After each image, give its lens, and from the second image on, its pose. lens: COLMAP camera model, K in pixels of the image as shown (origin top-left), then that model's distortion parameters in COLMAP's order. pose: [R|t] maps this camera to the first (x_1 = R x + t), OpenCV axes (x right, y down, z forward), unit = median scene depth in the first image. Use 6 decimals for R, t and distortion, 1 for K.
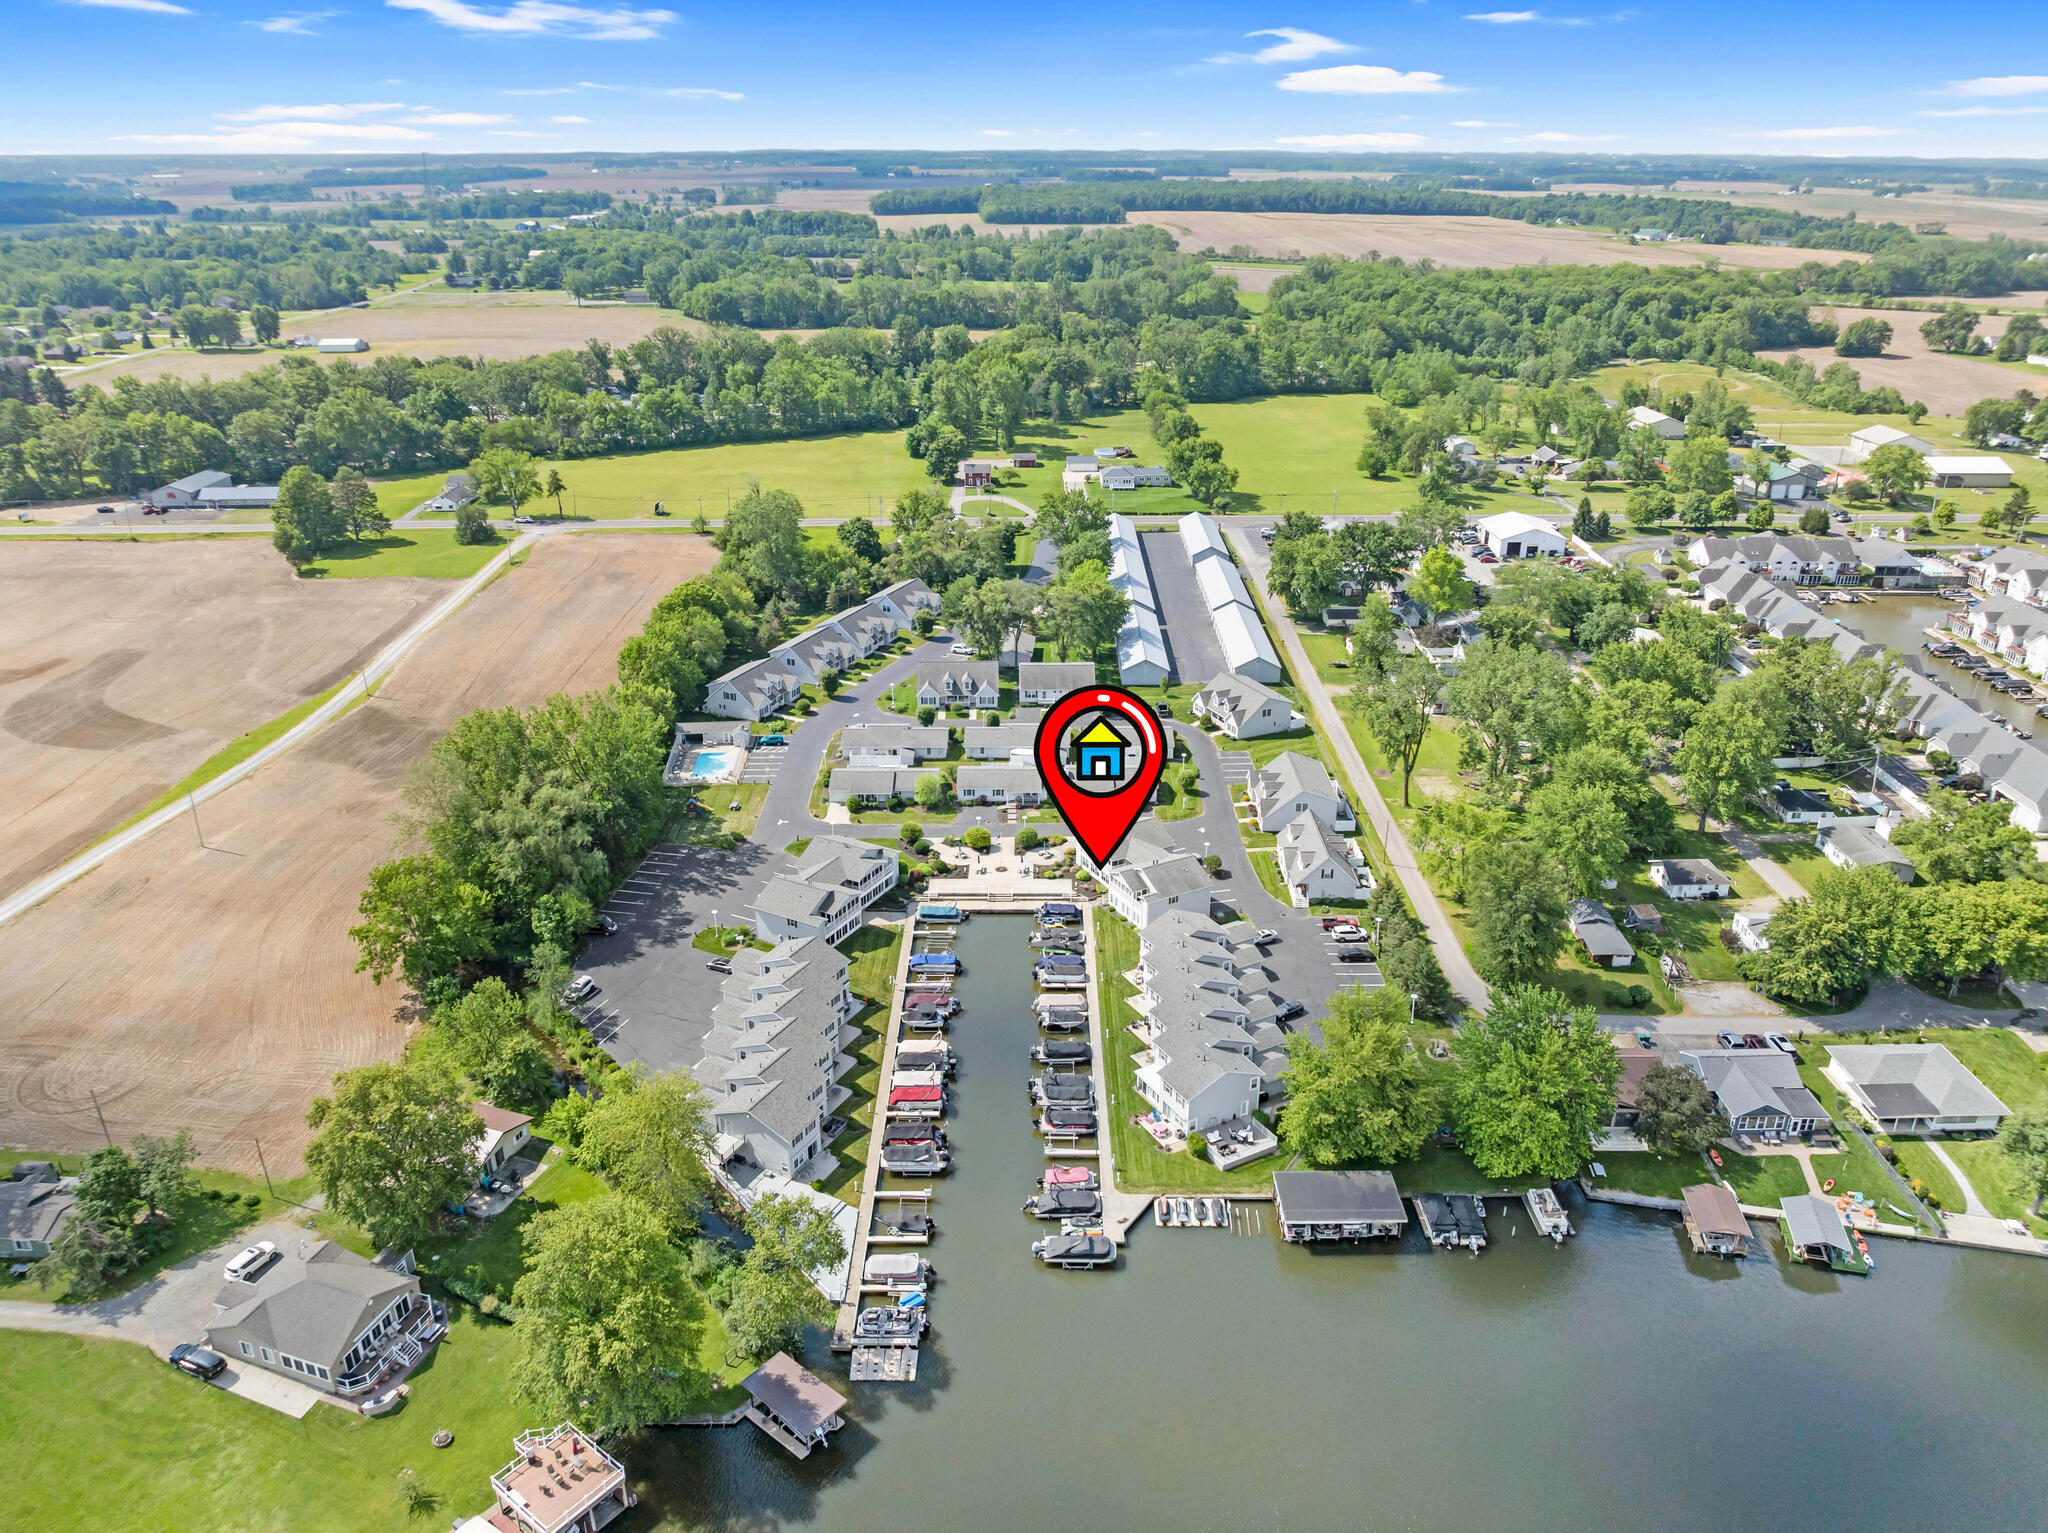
lens RADIAL K [[1442.3, 0, 1024.0], [0, 1442.3, 766.5], [0, 0, 1]] dist [-0.033534, -0.005866]
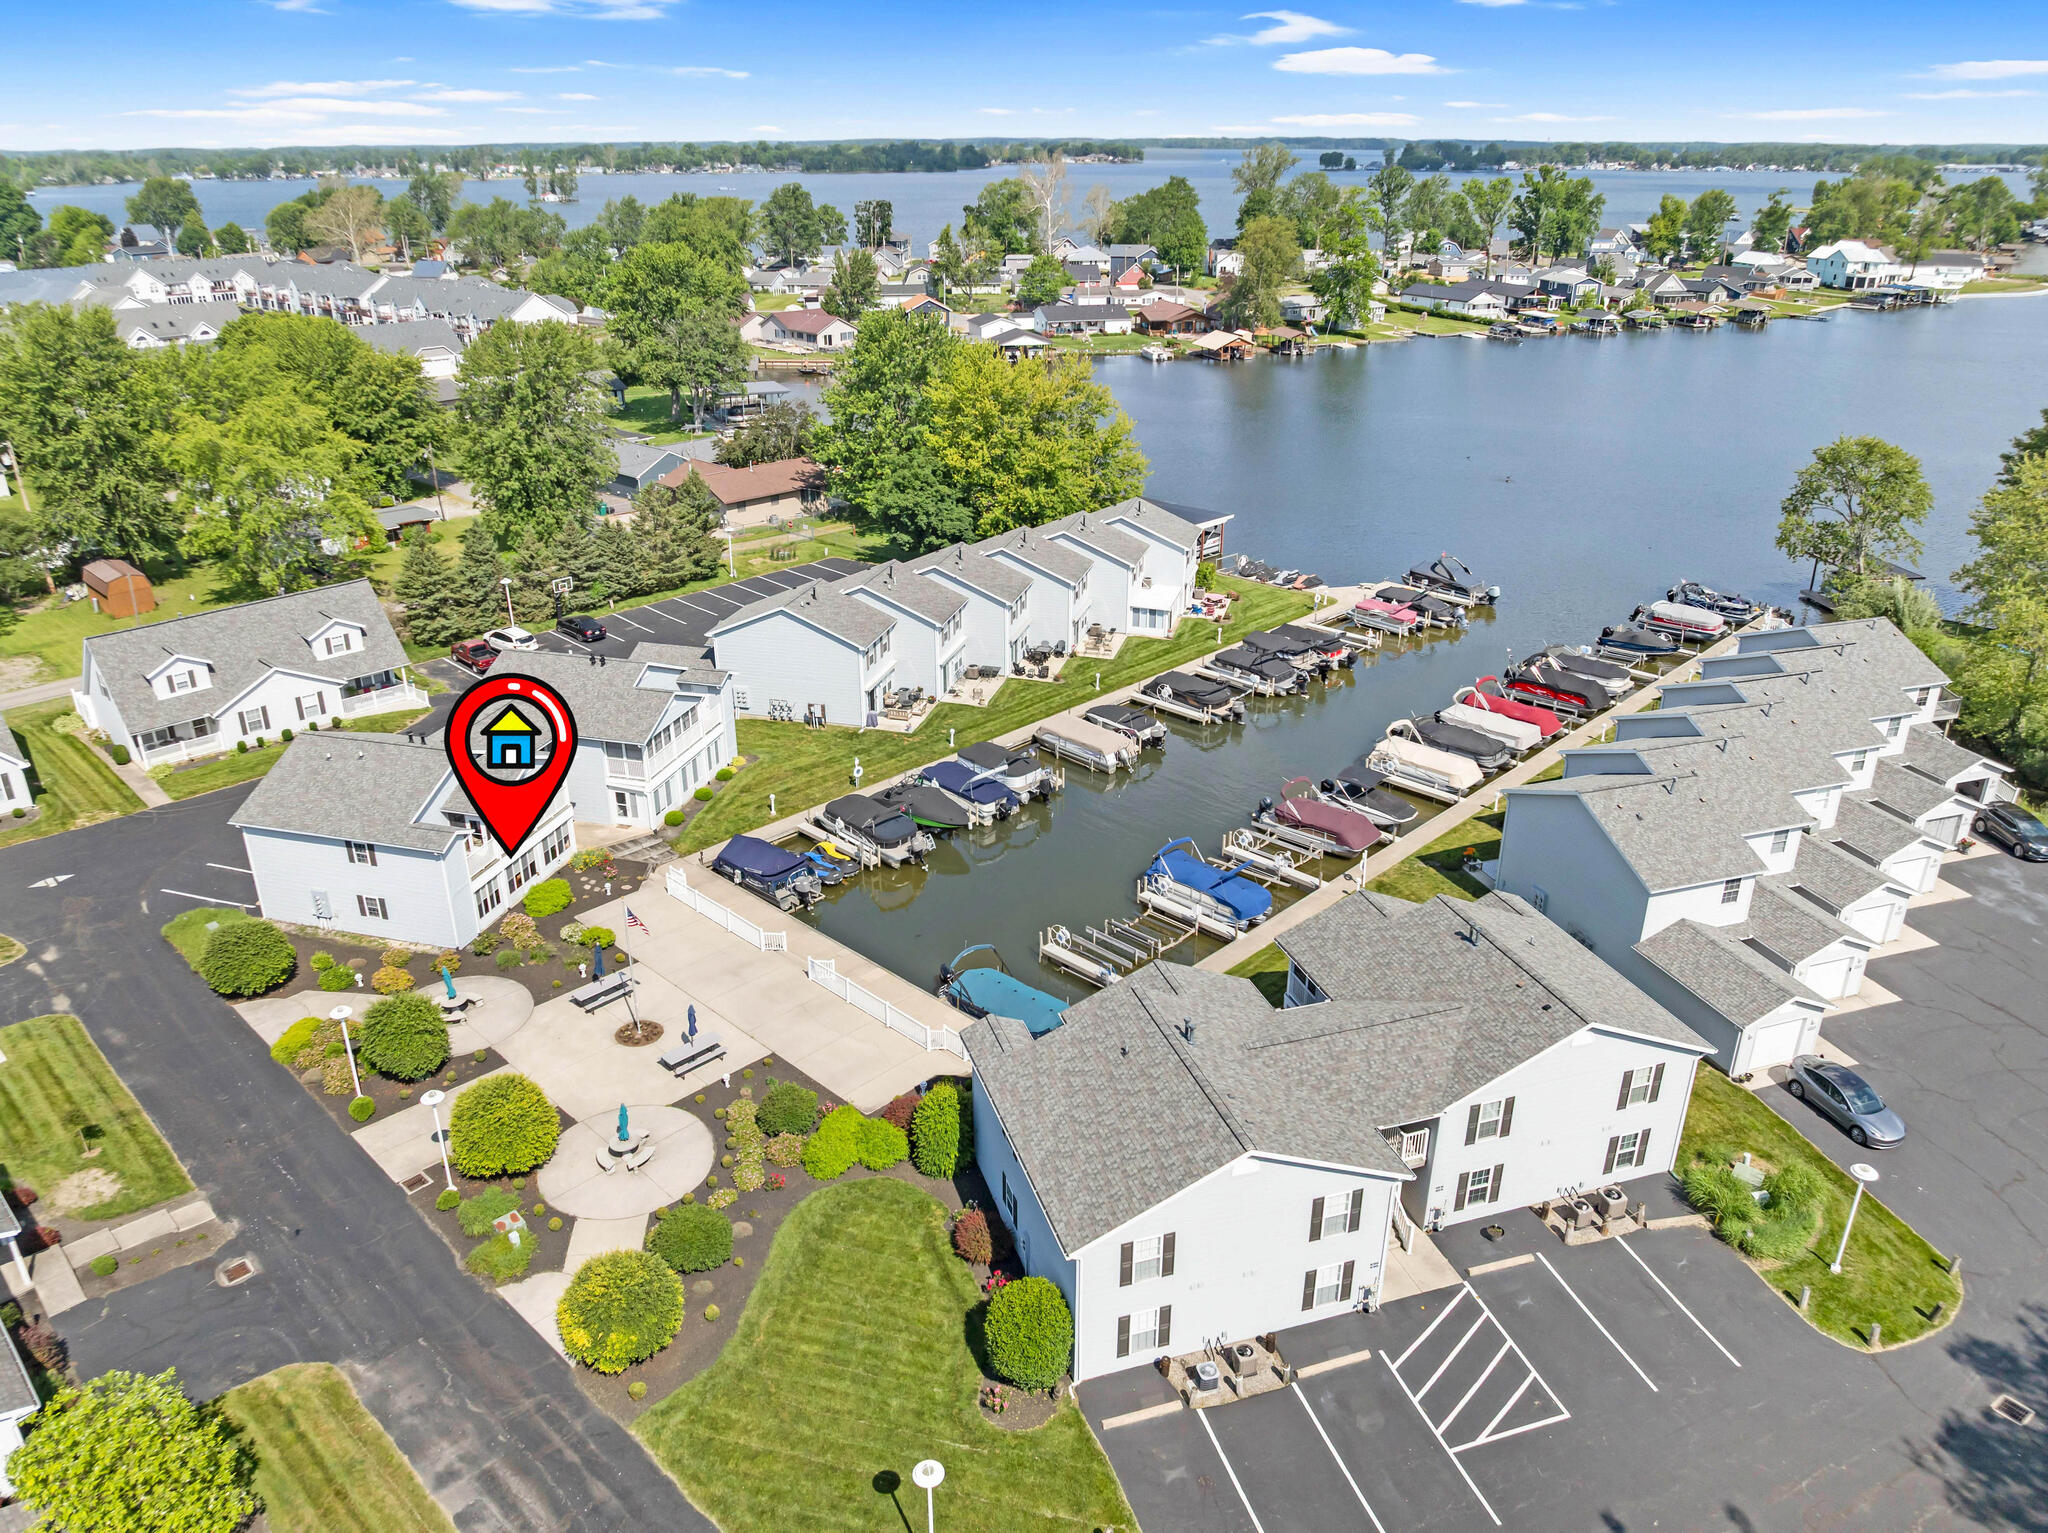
lens RADIAL K [[1442.3, 0, 1024.0], [0, 1442.3, 766.5], [0, 0, 1]] dist [-0.033534, -0.005866]
pose [[-0.718205, -0.279707, 0.637139, -0.272744], [0.280165, 0.721911, 0.632734, -0.137832], [-0.636937, 0.632937, -0.440116, 1.277253]]
